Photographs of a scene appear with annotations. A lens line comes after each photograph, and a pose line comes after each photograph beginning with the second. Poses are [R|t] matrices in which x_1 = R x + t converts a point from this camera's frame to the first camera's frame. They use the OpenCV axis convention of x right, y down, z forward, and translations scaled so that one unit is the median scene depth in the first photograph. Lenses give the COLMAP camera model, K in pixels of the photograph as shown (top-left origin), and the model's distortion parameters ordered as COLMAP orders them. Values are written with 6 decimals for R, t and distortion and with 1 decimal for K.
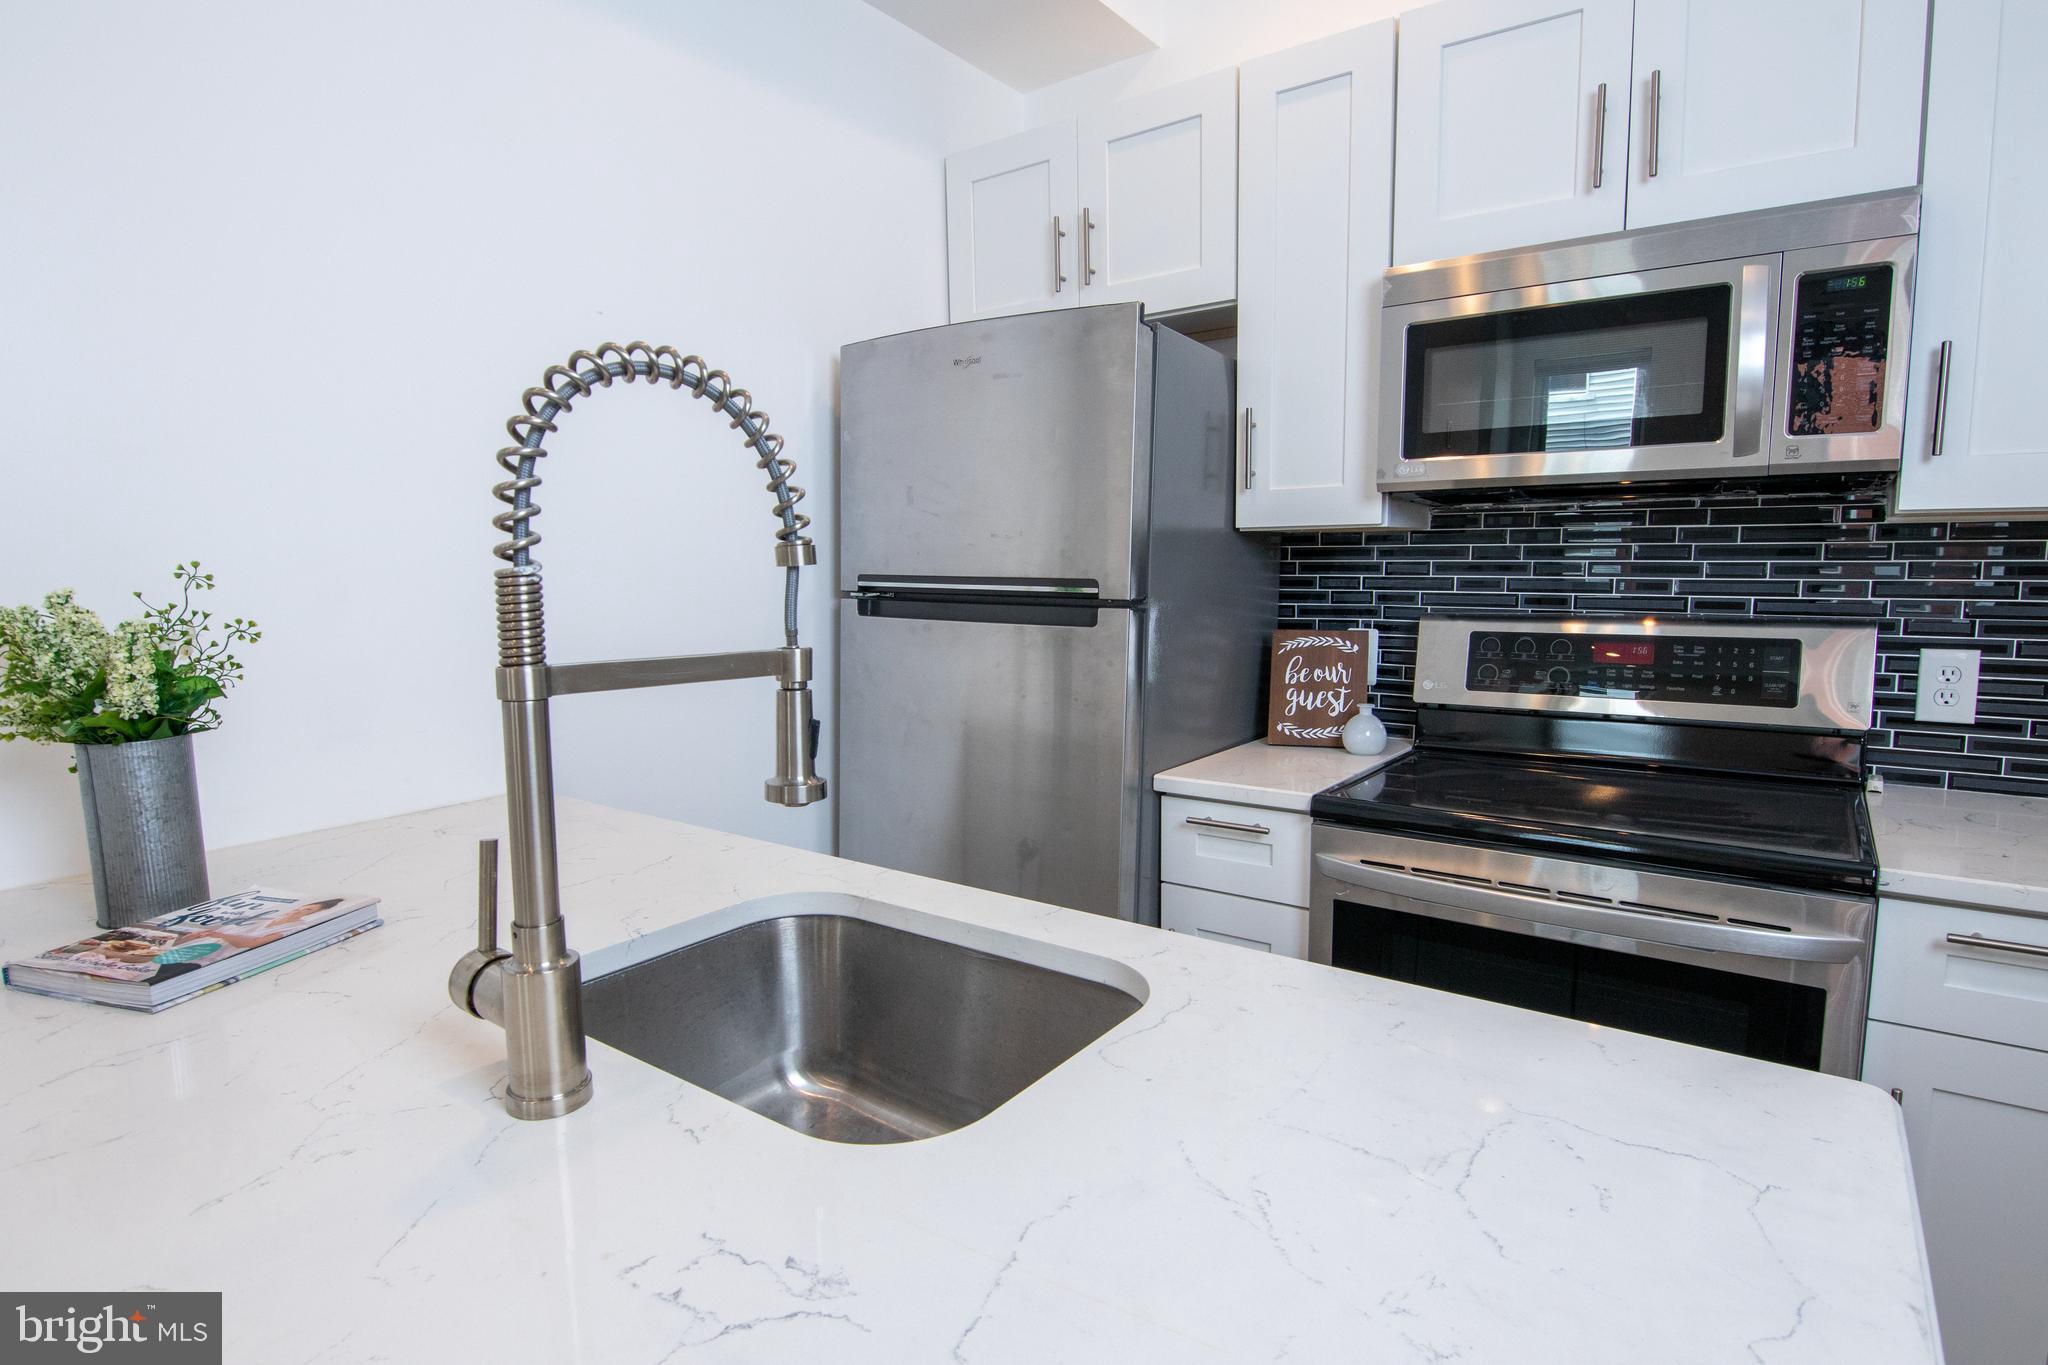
lens RADIAL K [[1100.4, 0, 1033.2], [0, 1100.4, 690.5], [0, 0, 1]] dist [-0.015575, -0.006695]
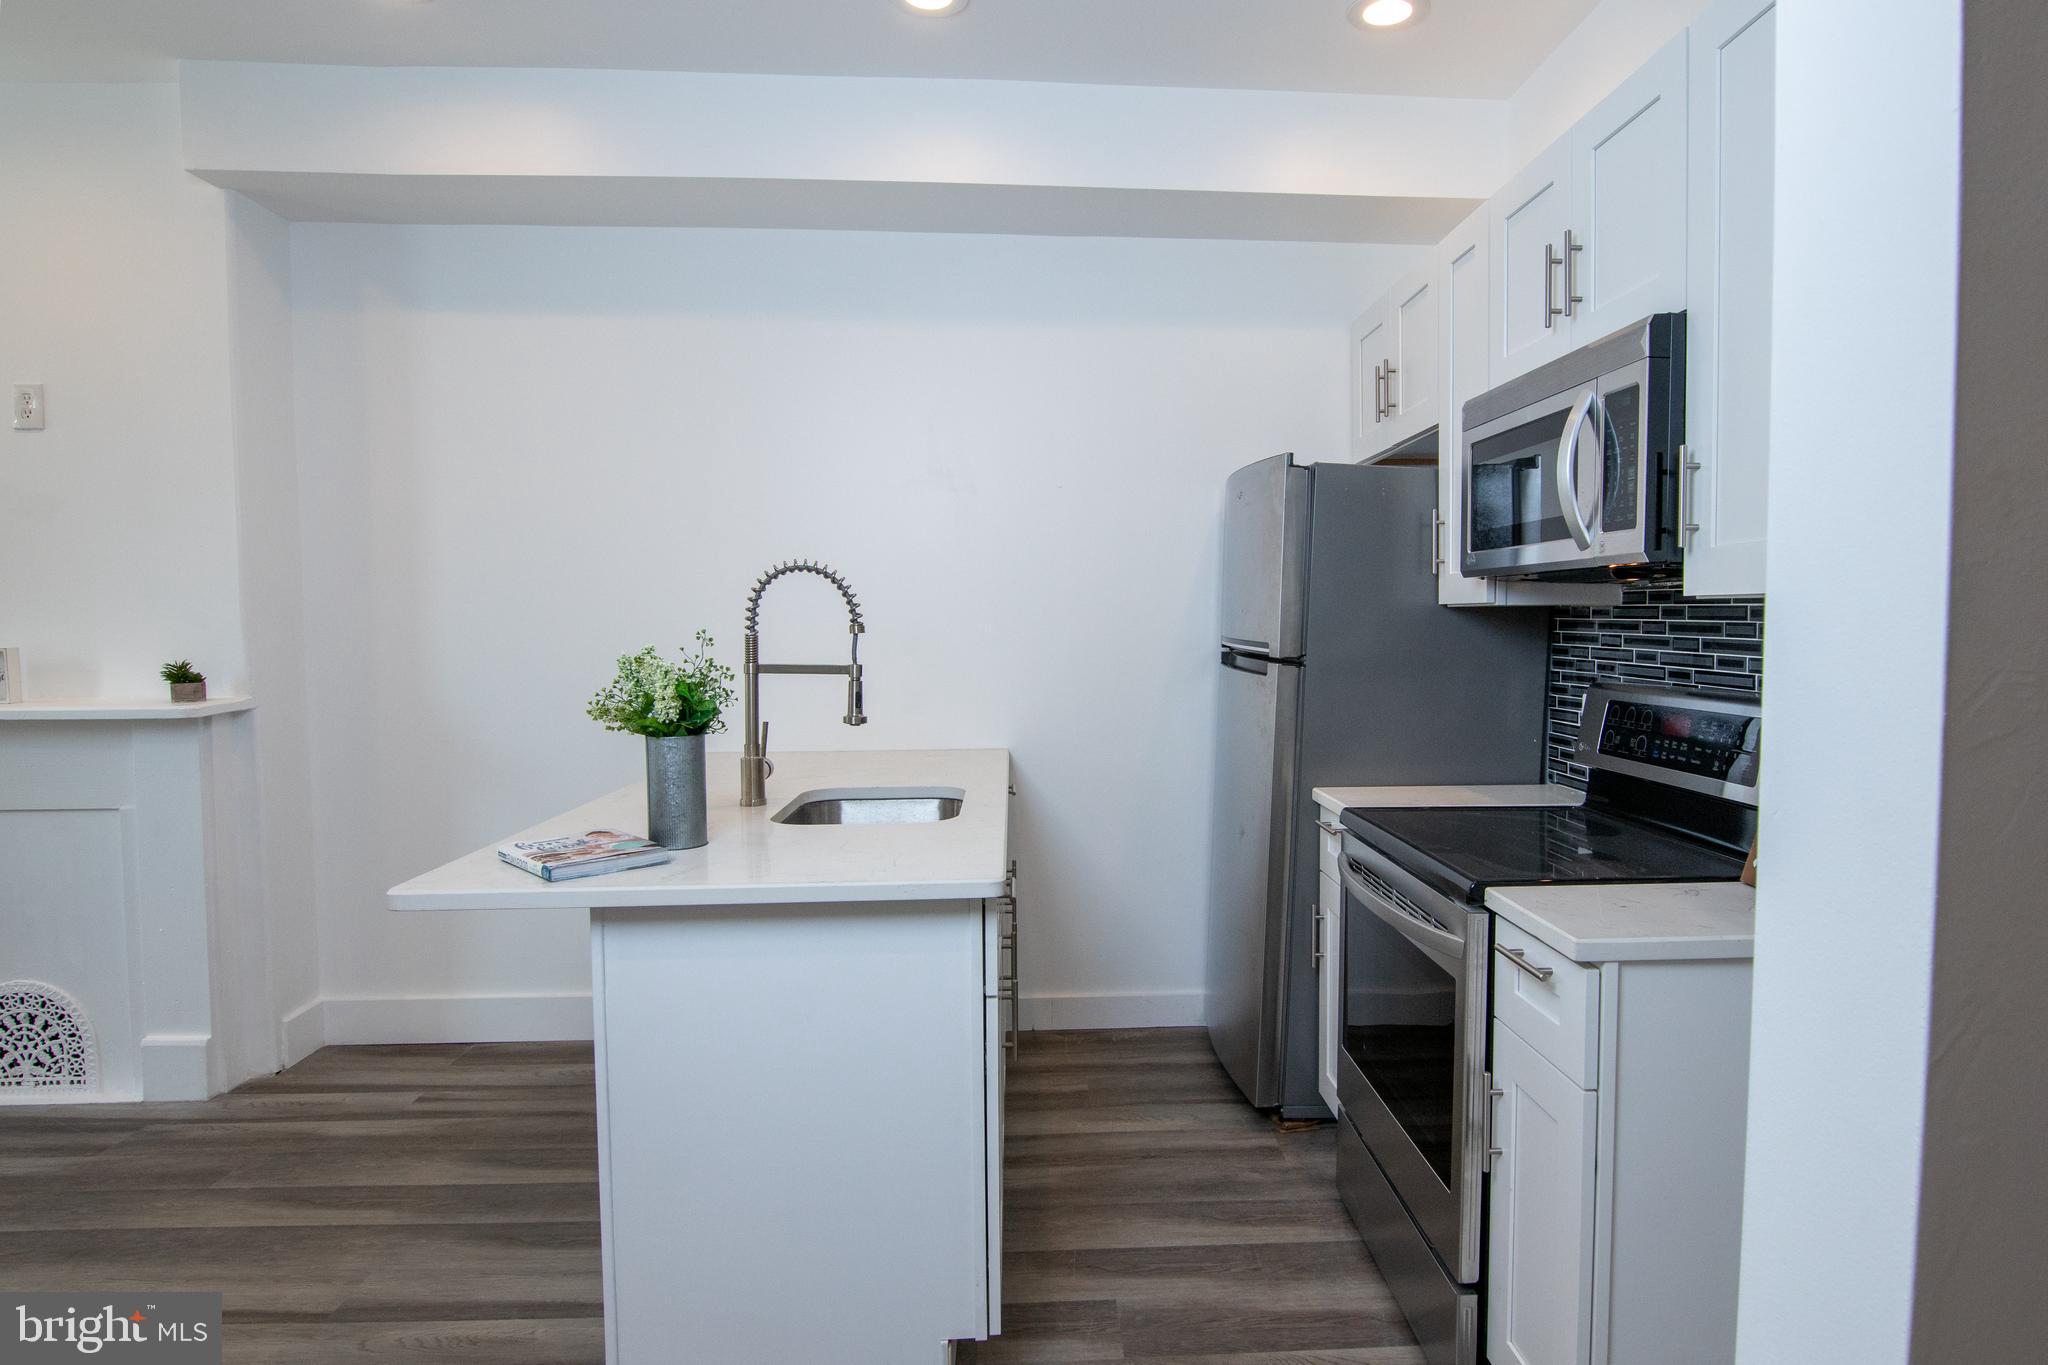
lens RADIAL K [[1150.5, 0, 1041.6], [0, 1150.5, 678.6], [0, 0, 1]] dist [-0.014990, -0.002397]
pose [[0.627787, 0.047766, -0.776918, 1.025104], [-0.095445, 0.995307, -0.015931, -0.002163], [0.772511, 0.084154, 0.629400, -0.170781]]
